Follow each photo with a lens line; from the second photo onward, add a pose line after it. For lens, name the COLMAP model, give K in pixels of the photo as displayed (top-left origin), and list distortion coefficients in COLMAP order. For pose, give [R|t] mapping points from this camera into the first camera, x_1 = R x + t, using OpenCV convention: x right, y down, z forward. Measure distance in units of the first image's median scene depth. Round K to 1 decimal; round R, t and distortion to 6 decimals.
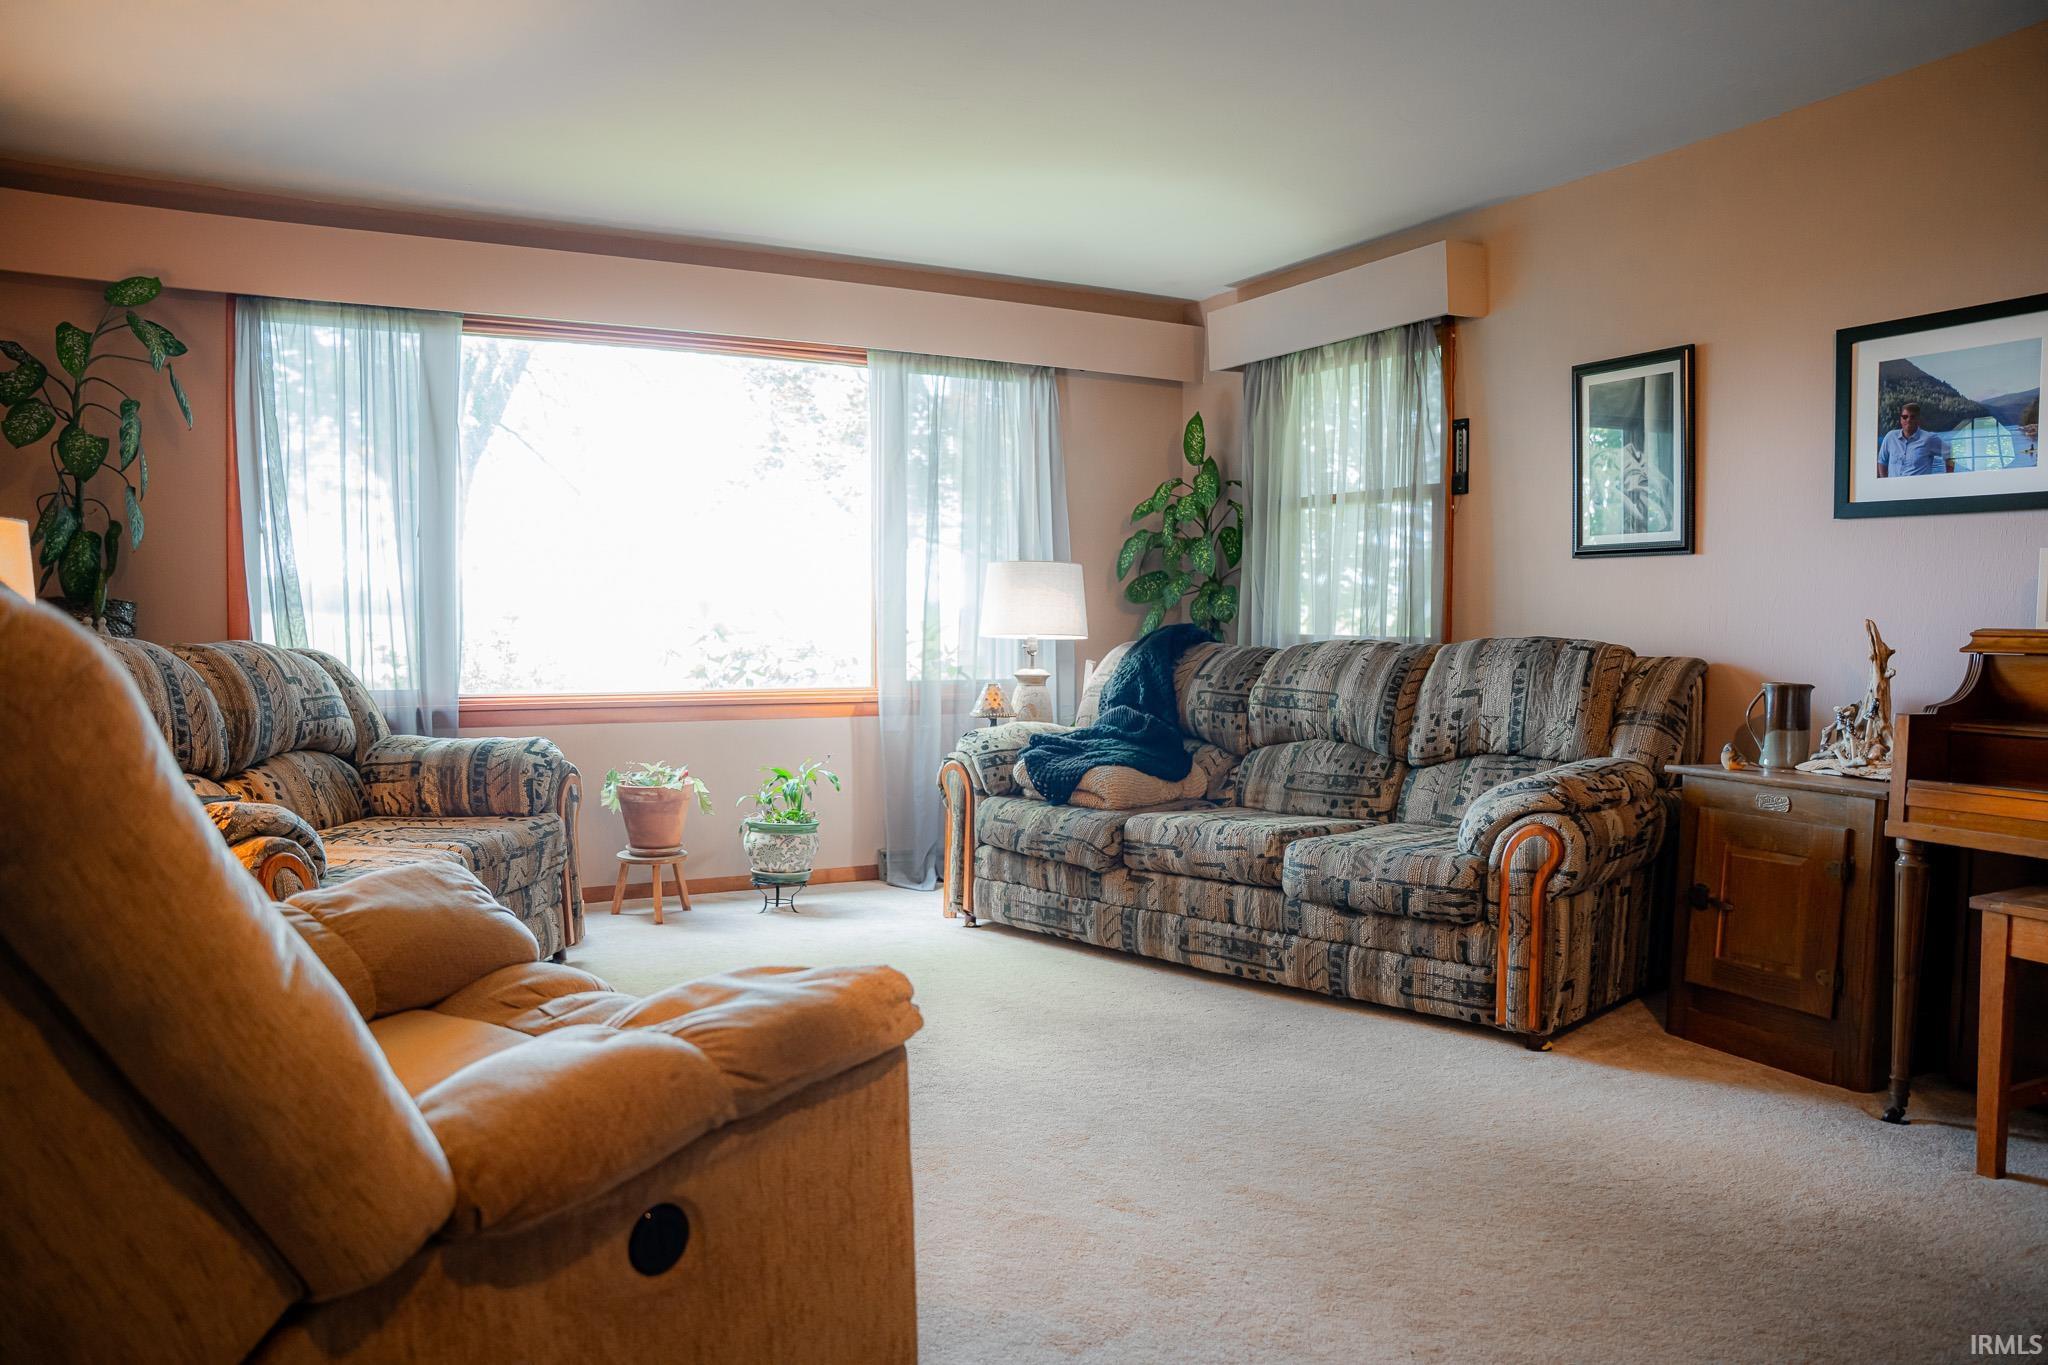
lens RADIAL K [[1406.4, 0, 1019.7], [0, 1406.4, 694.6], [0, 0, 1]] dist [-0.156549, 0.106426]
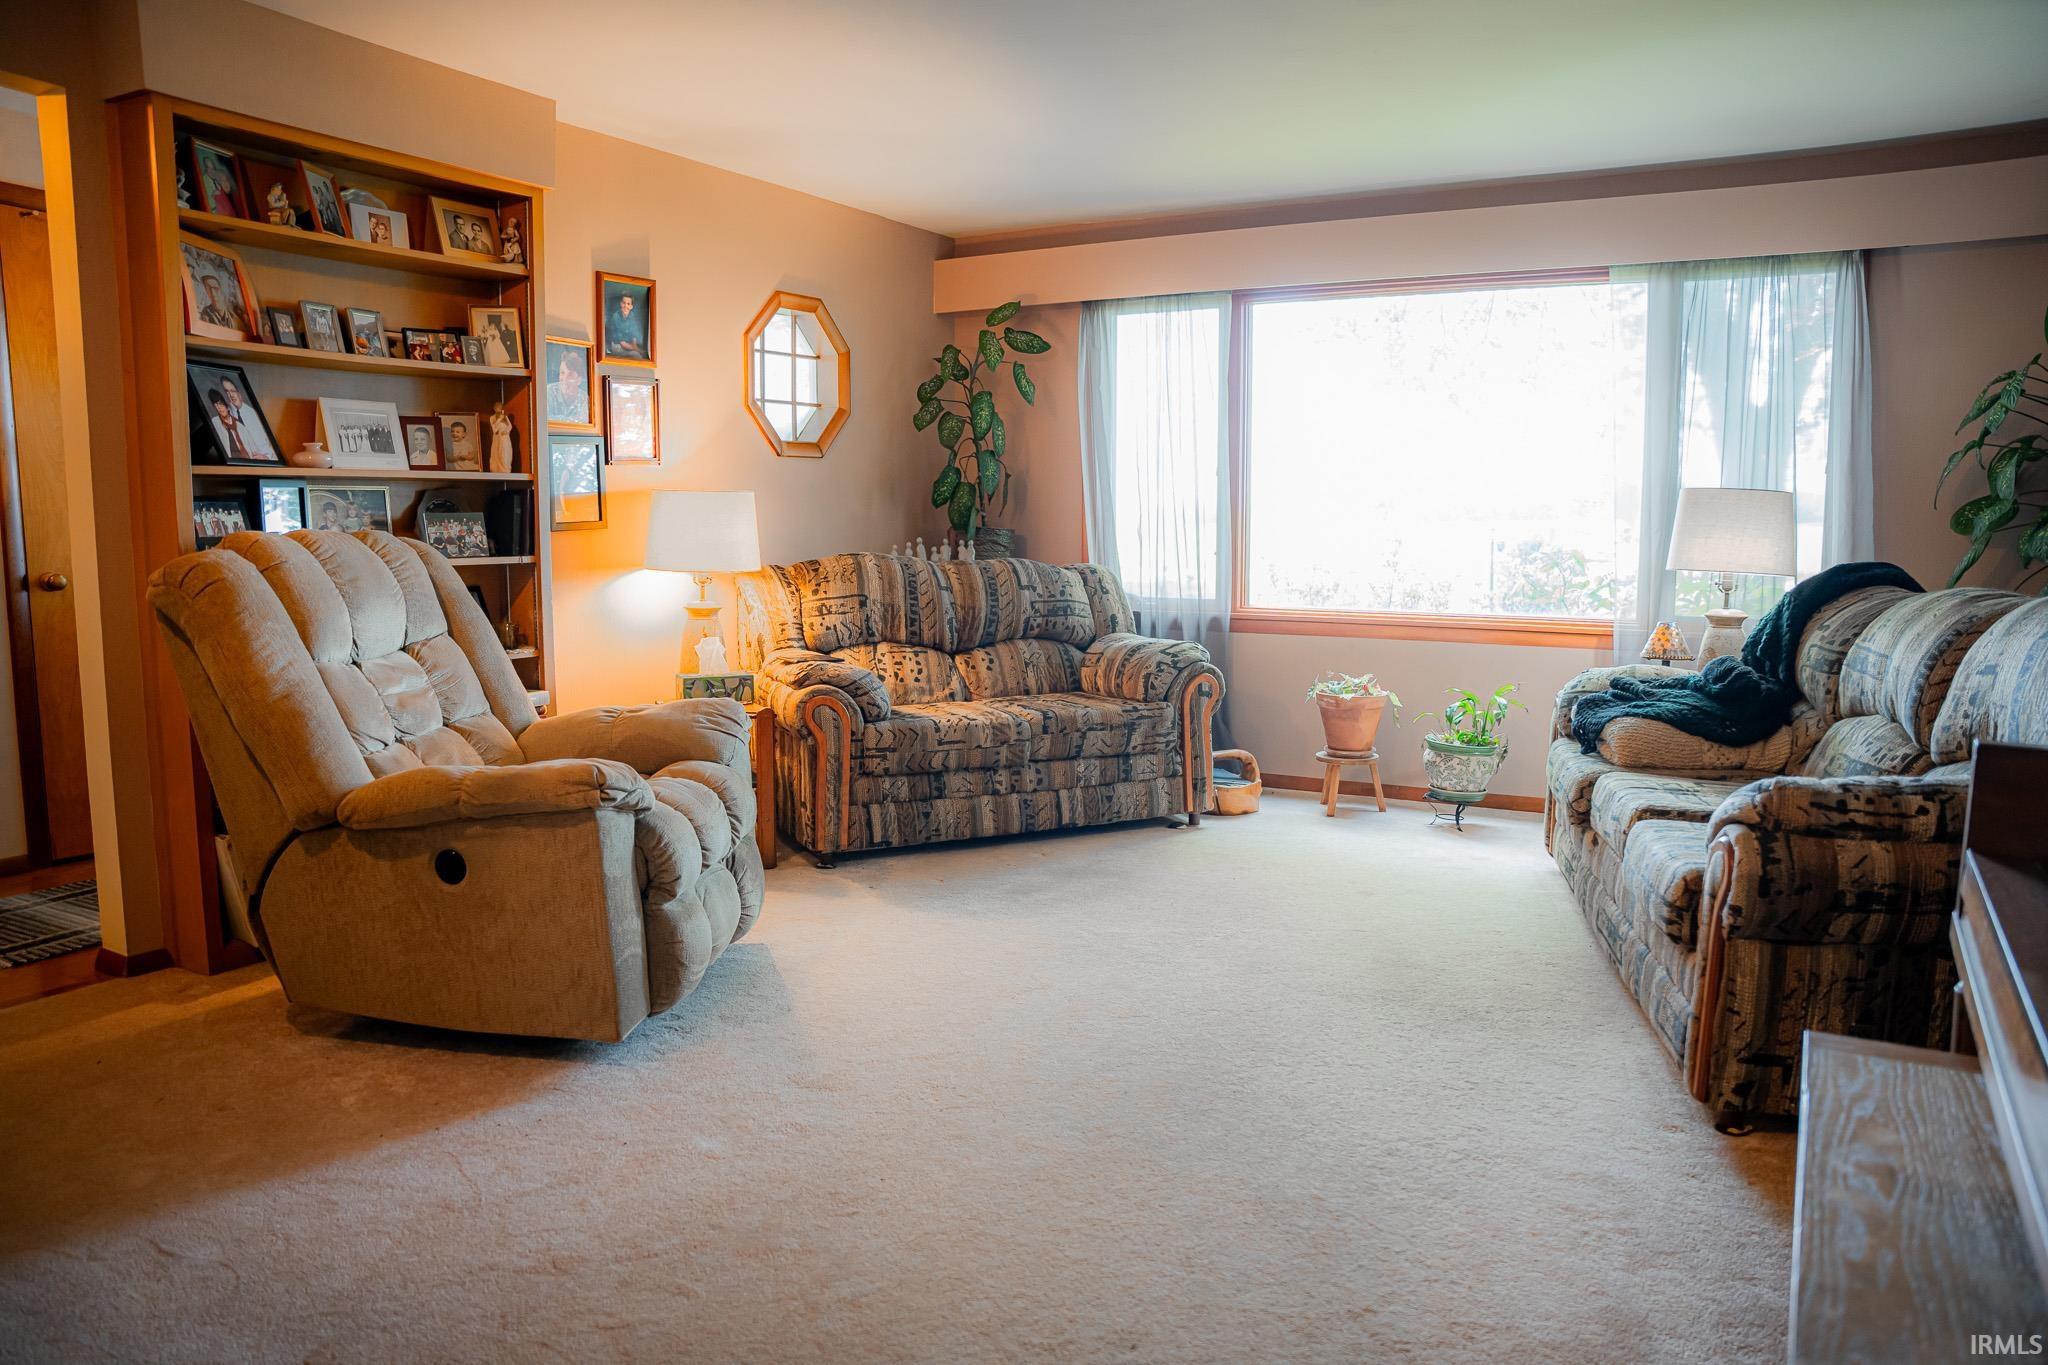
lens RADIAL K [[1406.4, 0, 1017.2], [0, 1406.4, 681.1], [0, 0, 1]] dist [-0.156549, 0.106426]
pose [[0.524065, 0.091706, -0.846727, 0.643992], [-0.043389, 0.995770, 0.080993, -0.029277], [0.850572, -0.005707, 0.525827, 0.214942]]
